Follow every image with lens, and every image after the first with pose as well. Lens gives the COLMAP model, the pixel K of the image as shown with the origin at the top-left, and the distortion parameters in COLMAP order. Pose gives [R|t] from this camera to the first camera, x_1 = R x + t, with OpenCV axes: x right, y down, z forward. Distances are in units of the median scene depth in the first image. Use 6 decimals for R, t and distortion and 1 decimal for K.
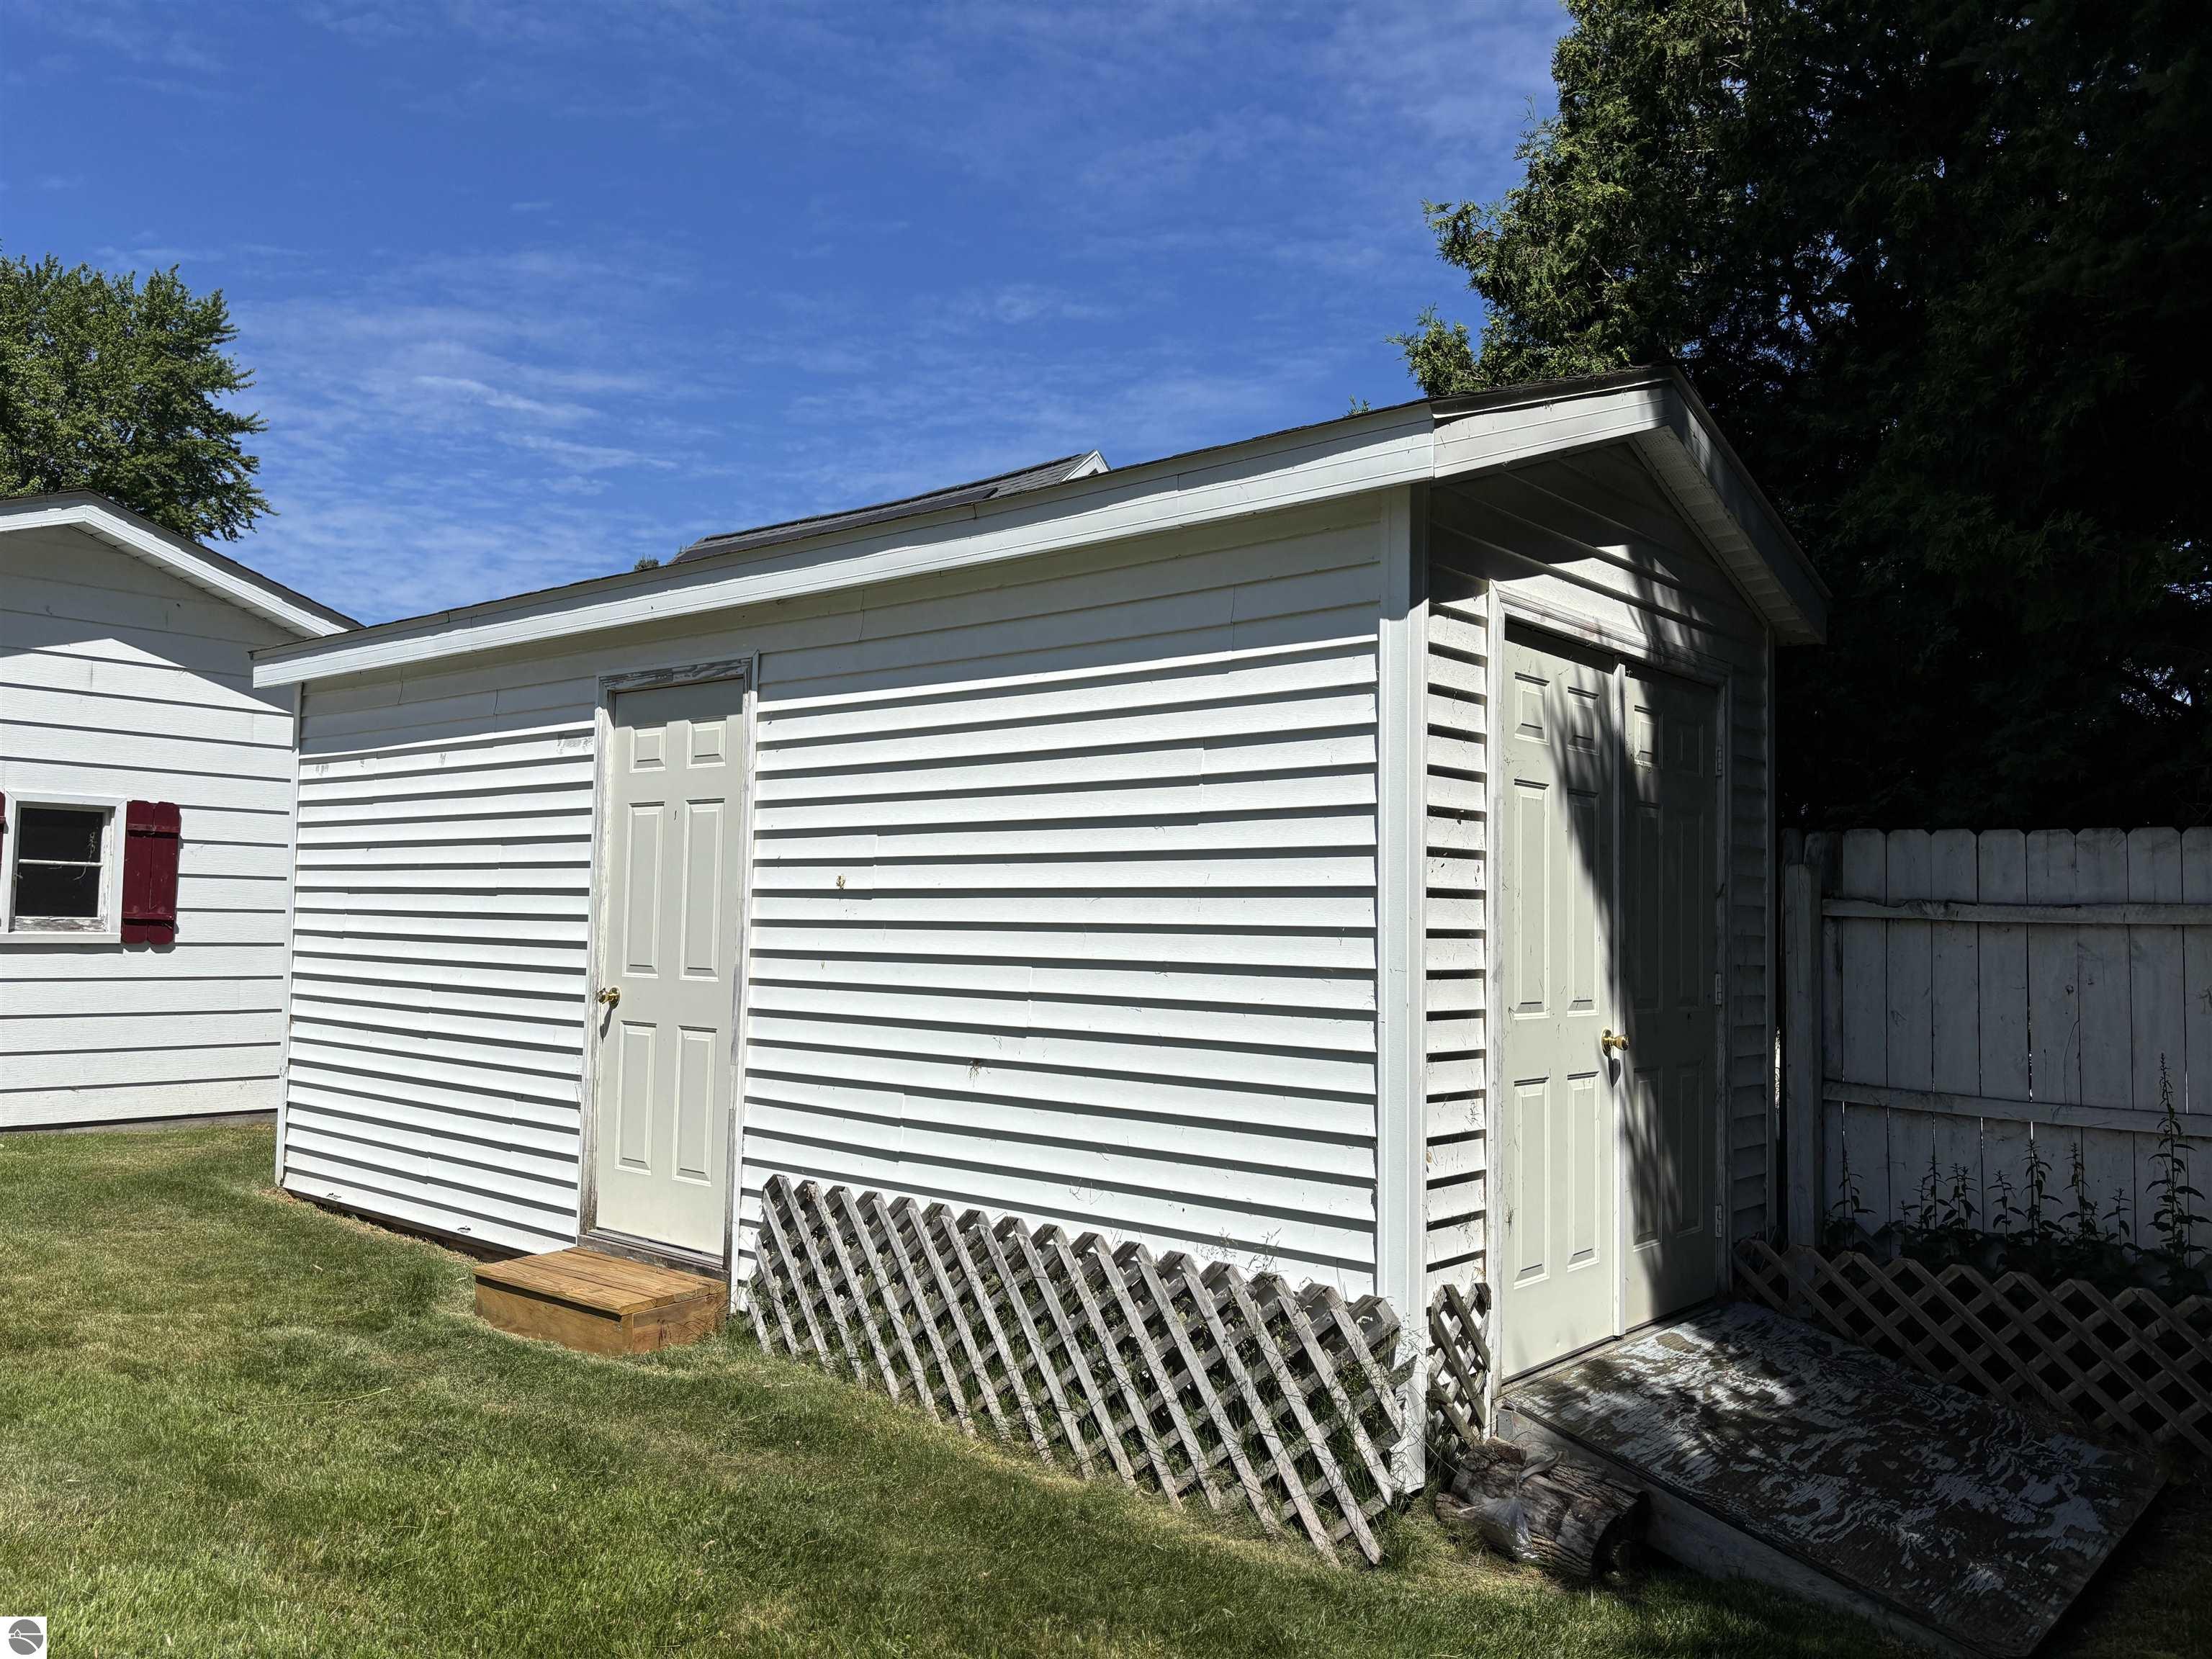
lens RADIAL K [[1667.0, 0, 1096.5], [0, 1667.0, 835.7], [0, 0, 1]] dist [0.059201, -0.064505]
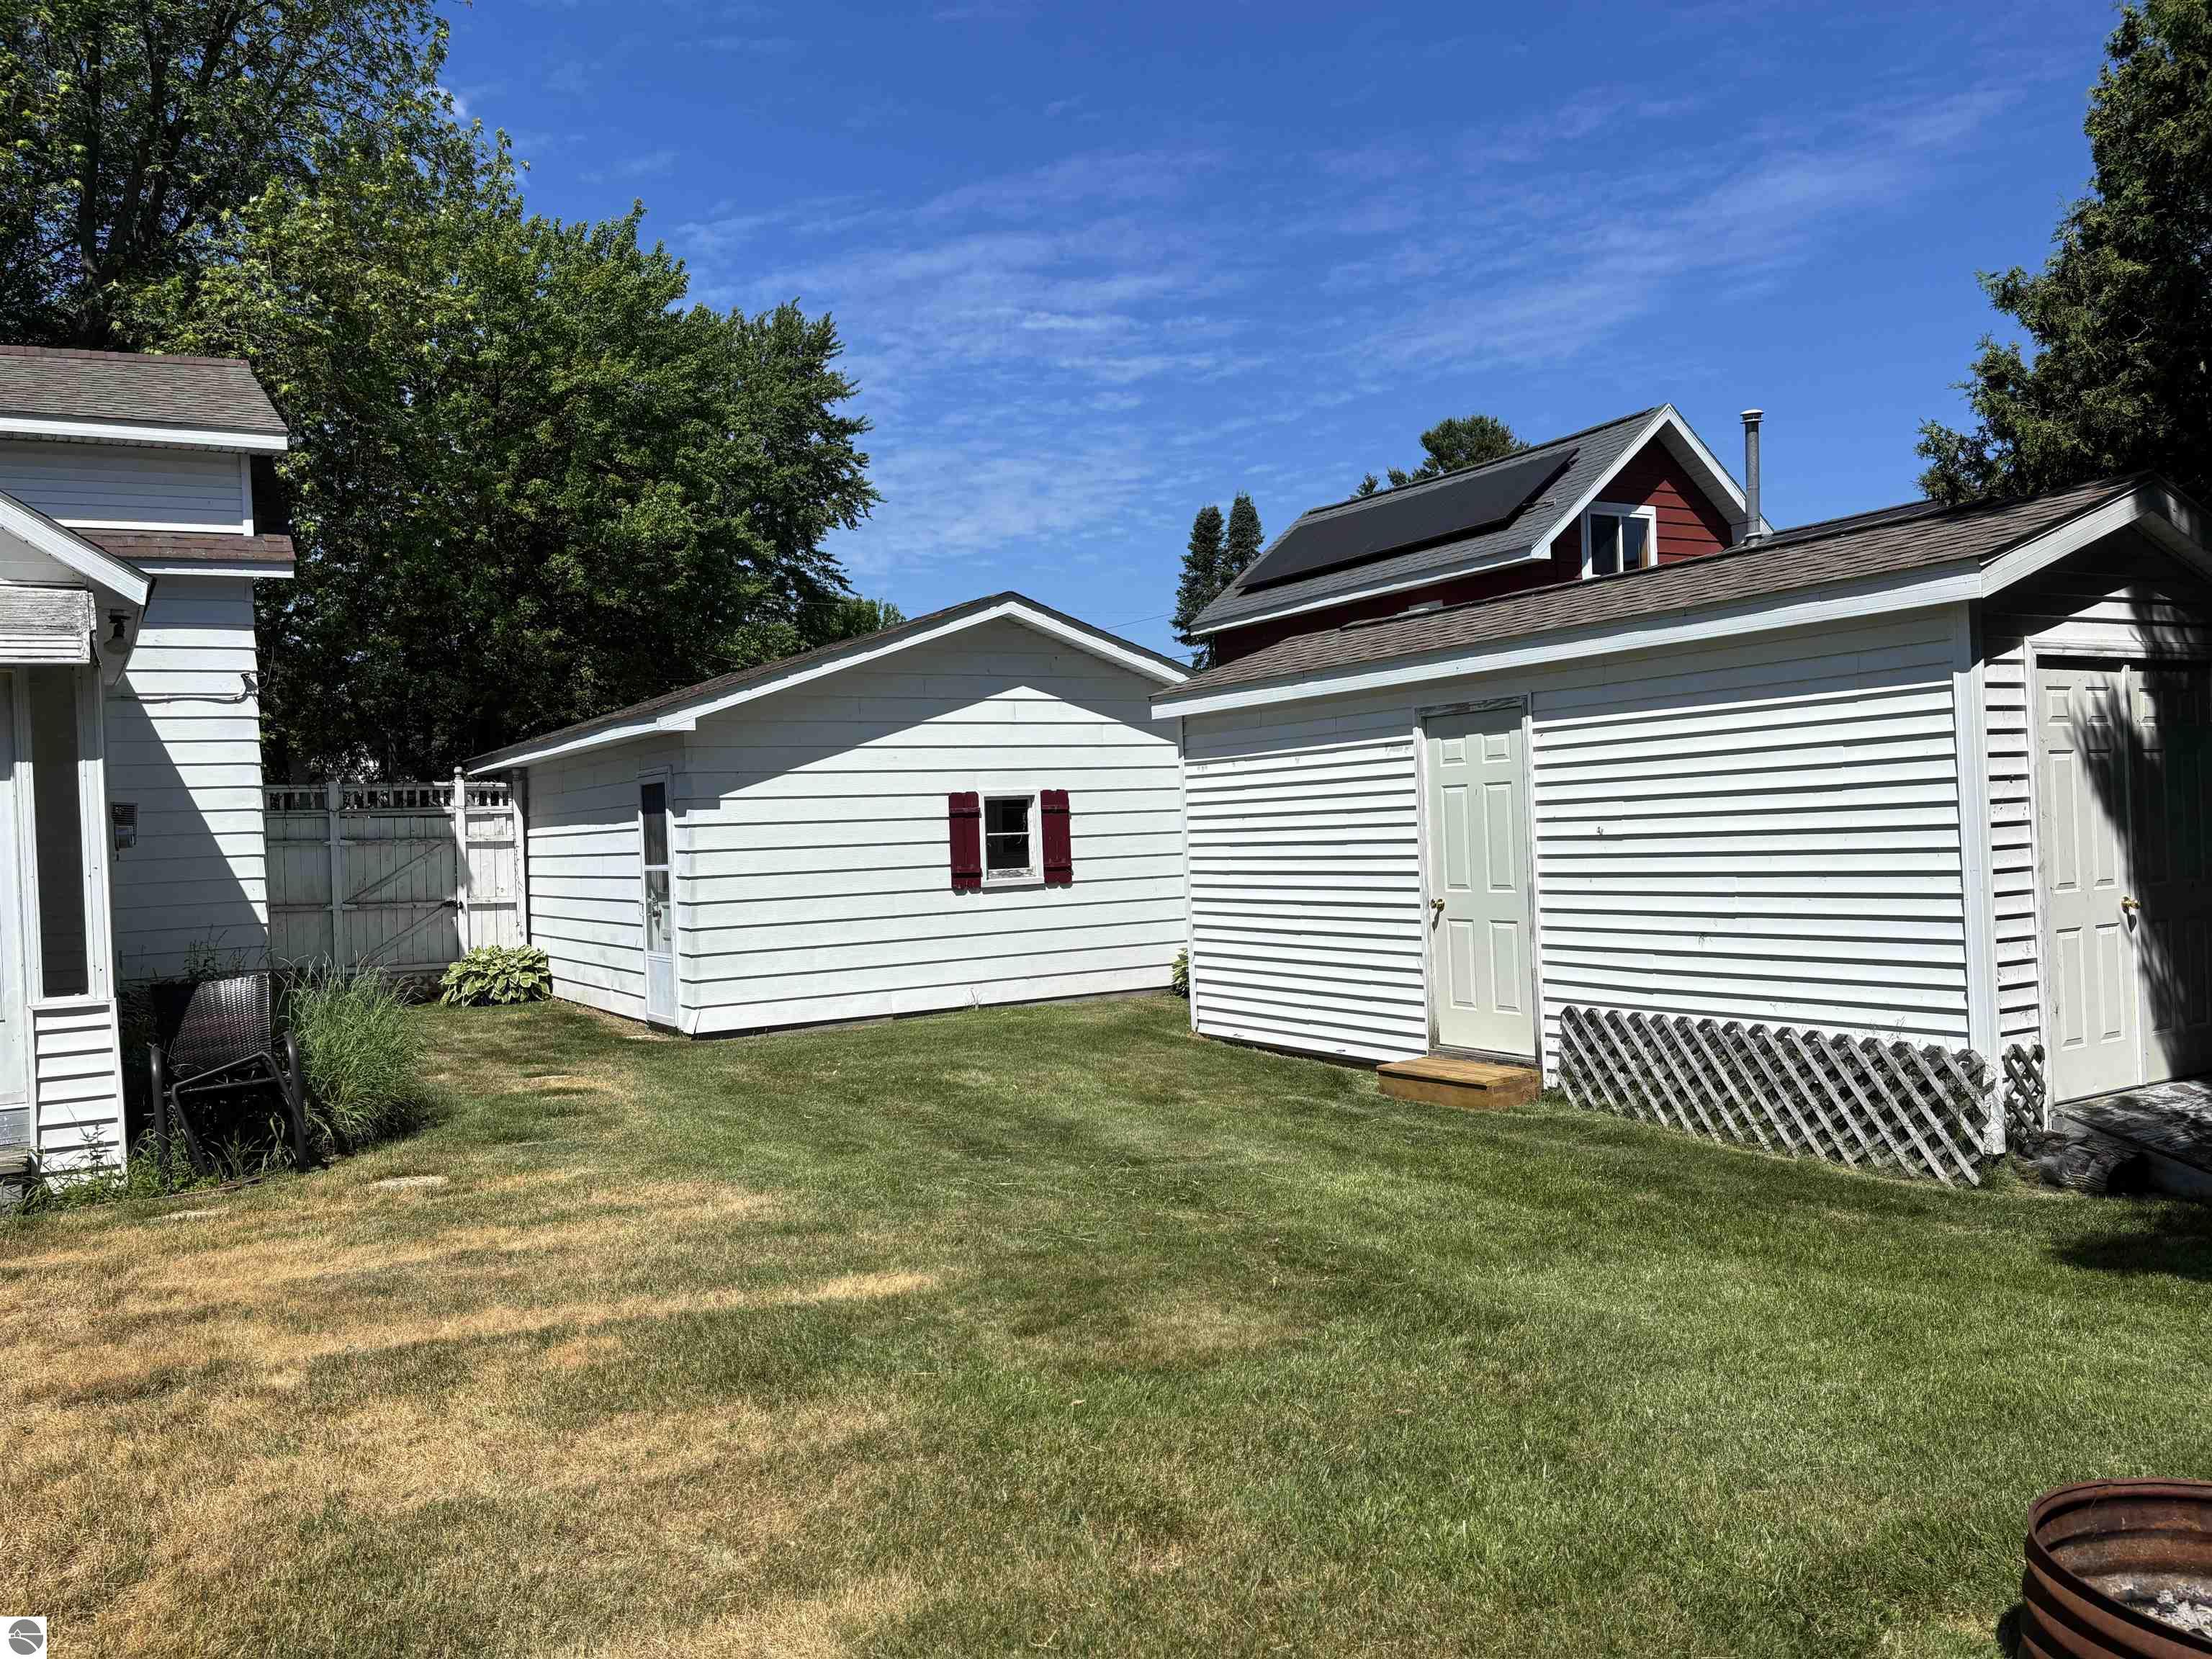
lens RADIAL K [[1667.0, 0, 1102.5], [0, 1667.0, 839.1], [0, 0, 1]] dist [0.059201, -0.064505]
pose [[0.950180, -0.057559, -0.306340, -0.111648], [0.076427, 0.995823, 0.049946, -0.083889], [0.302186, -0.070871, 0.950611, -0.730254]]
